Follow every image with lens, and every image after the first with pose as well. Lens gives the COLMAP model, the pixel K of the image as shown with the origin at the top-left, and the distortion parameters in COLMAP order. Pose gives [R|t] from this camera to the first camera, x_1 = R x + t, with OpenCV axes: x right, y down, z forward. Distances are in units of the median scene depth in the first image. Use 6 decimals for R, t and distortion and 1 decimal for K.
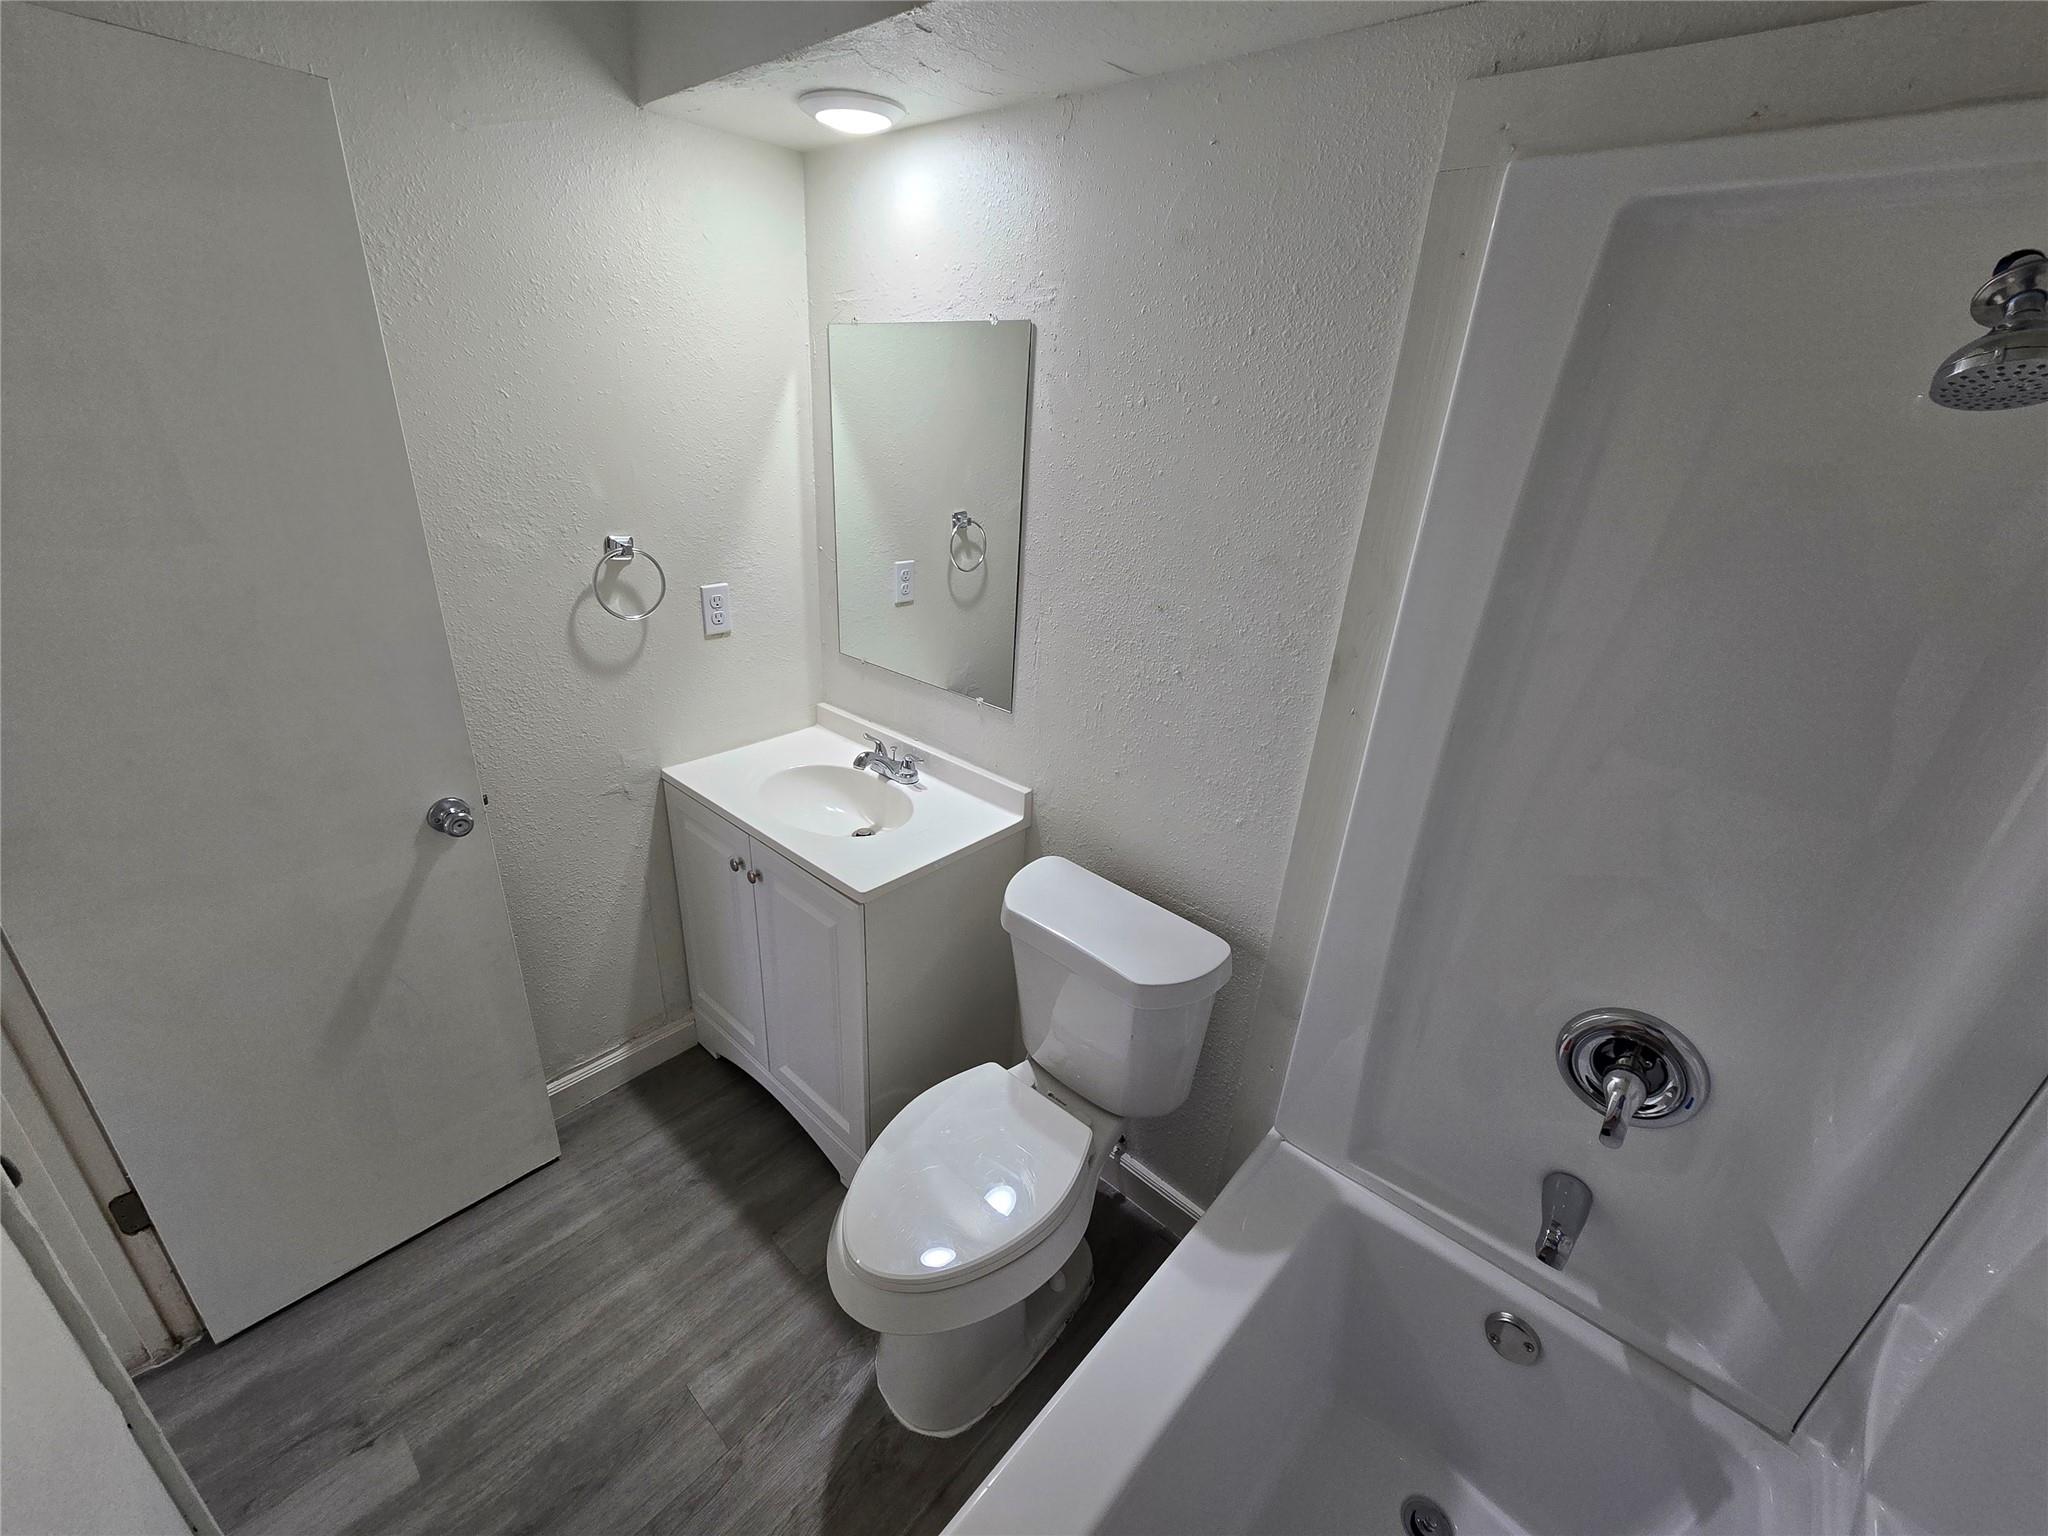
lens RADIAL K [[837.0, 0, 1024.5], [0, 837.0, 773.3], [0, 0, 1]] dist [-0.002143, 0.002455]
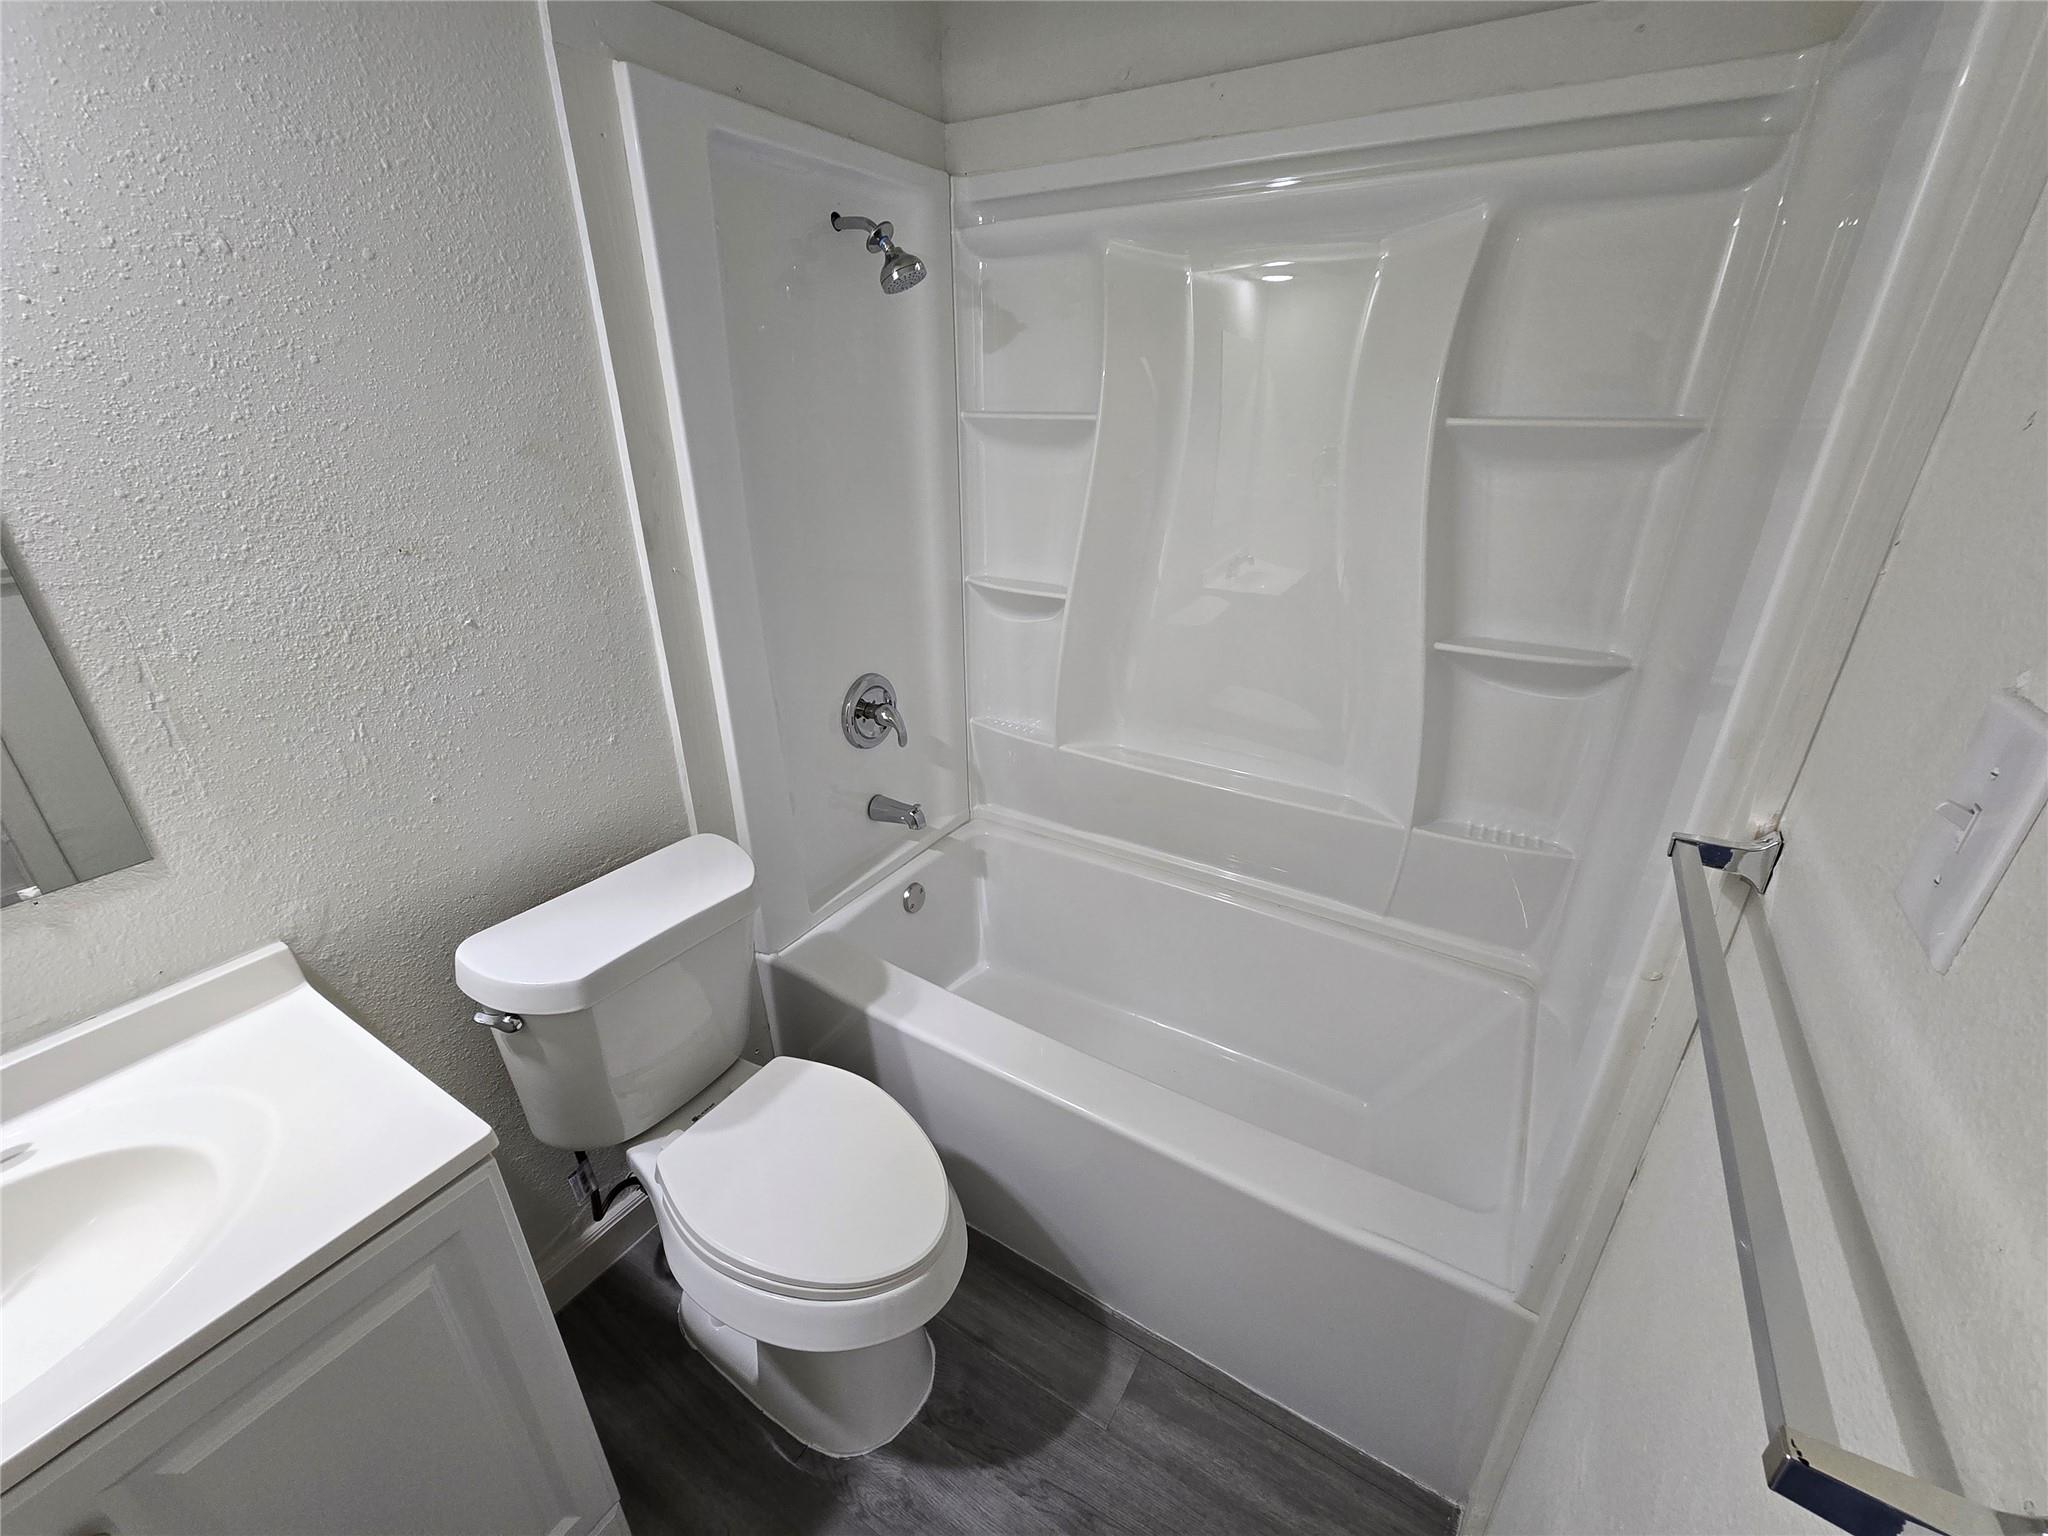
lens RADIAL K [[837.0, 0, 1027.2], [0, 837.0, 765.8], [0, 0, 1]] dist [-0.002143, 0.002455]
pose [[-0.163416, -0.459298, 0.873121, -0.695061], [0.387701, 0.783916, 0.484936, -0.206685], [-0.907184, 0.417757, 0.049966, 0.579996]]
